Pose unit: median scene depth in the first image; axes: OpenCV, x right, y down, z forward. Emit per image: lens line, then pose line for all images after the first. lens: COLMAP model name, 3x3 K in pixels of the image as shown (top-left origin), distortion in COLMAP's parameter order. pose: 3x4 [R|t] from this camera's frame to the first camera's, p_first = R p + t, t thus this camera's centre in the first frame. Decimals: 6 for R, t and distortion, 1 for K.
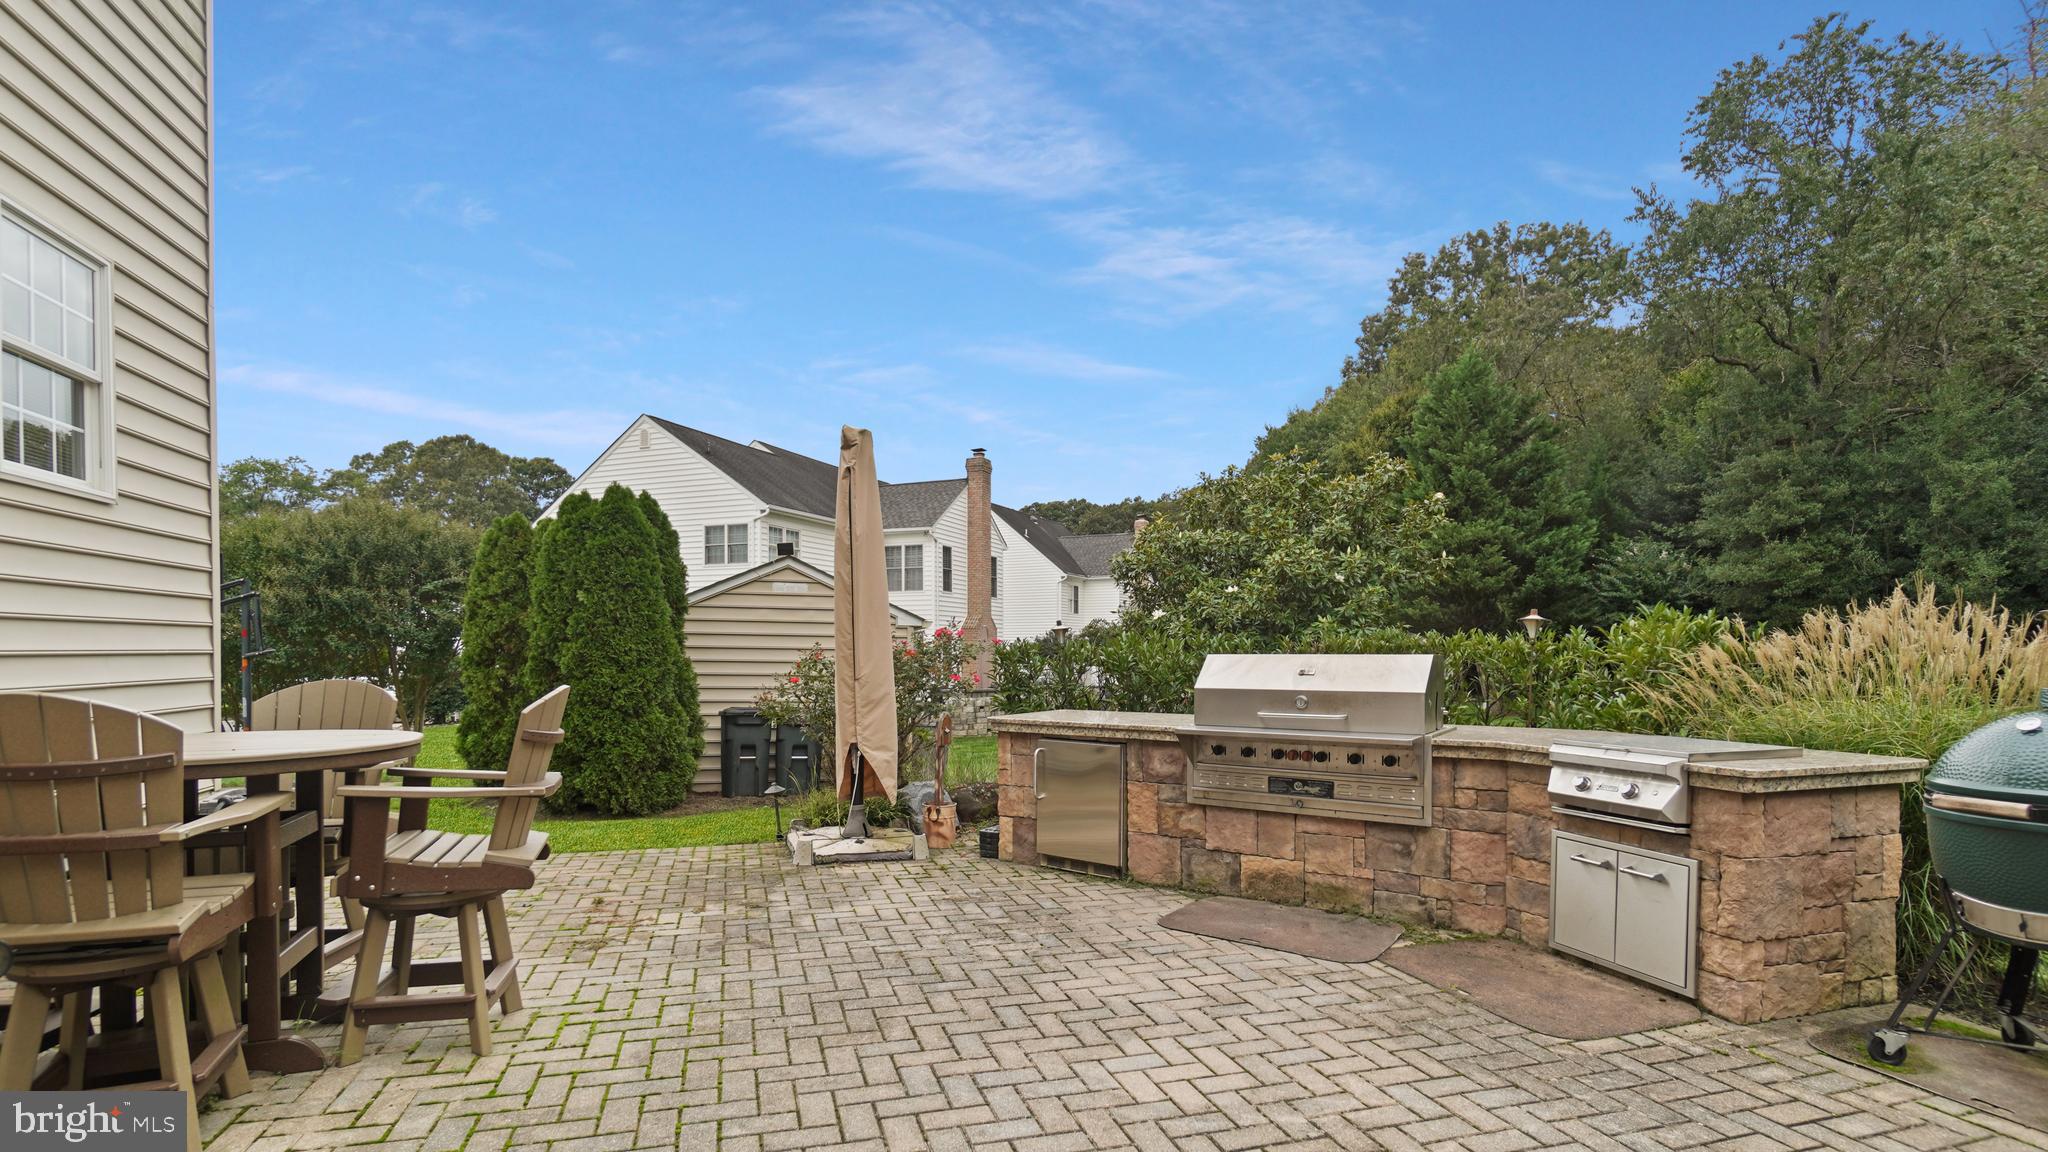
lens RADIAL K [[904.0, 0, 1023.2], [0, 904.0, 667.1], [0, 0, 1]] dist [0.001534, -0.005386]
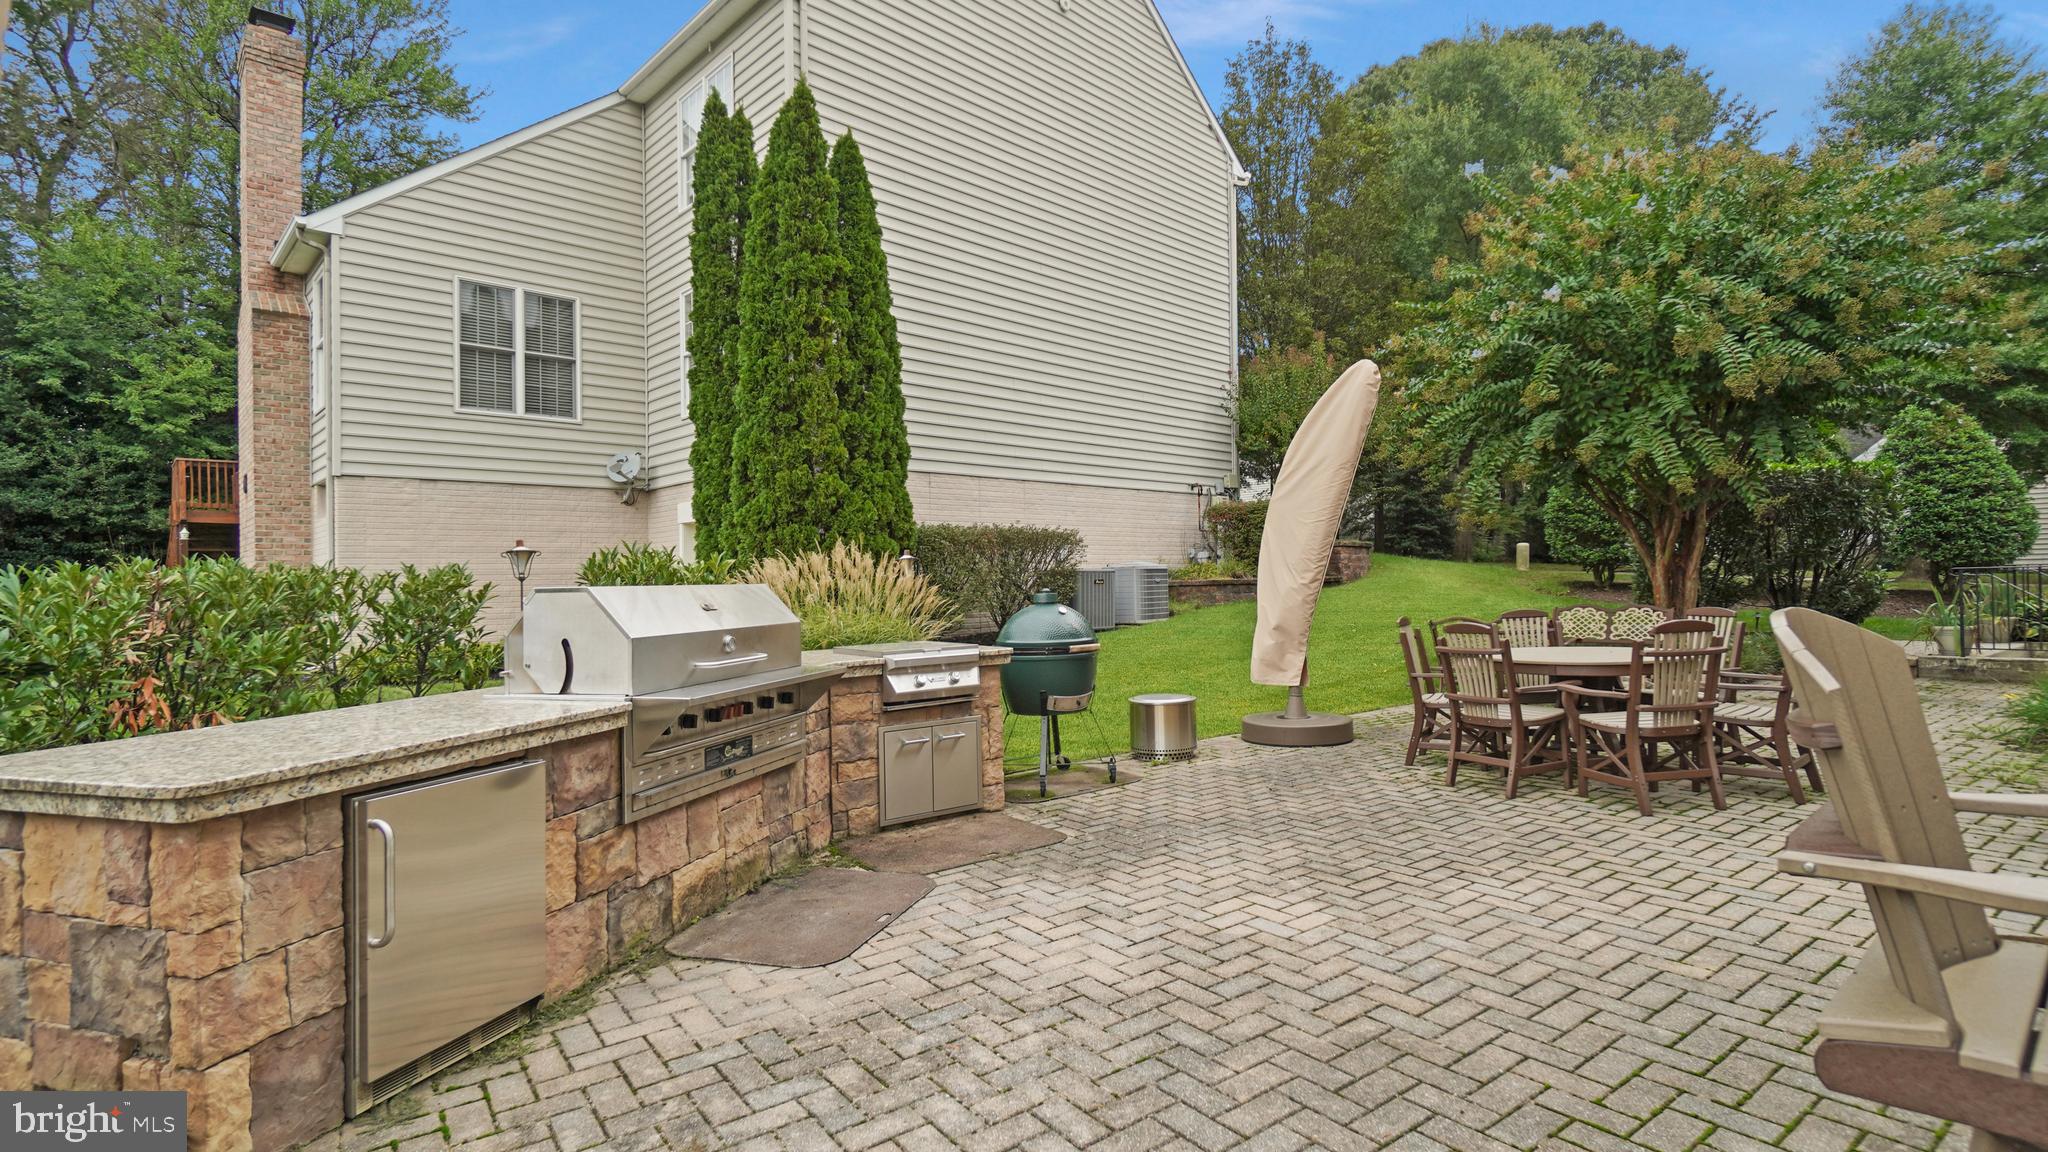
lens RADIAL K [[968.6, 0, 1000.0], [0, 968.6, 582.8], [0, 0, 1]] dist [-0.000477, -0.000538]
pose [[-0.299323, 0.009302, 0.954106, -0.485510], [0.040658, 0.999169, 0.003014, -0.006708], [-0.953285, 0.039694, -0.299453, 0.863168]]
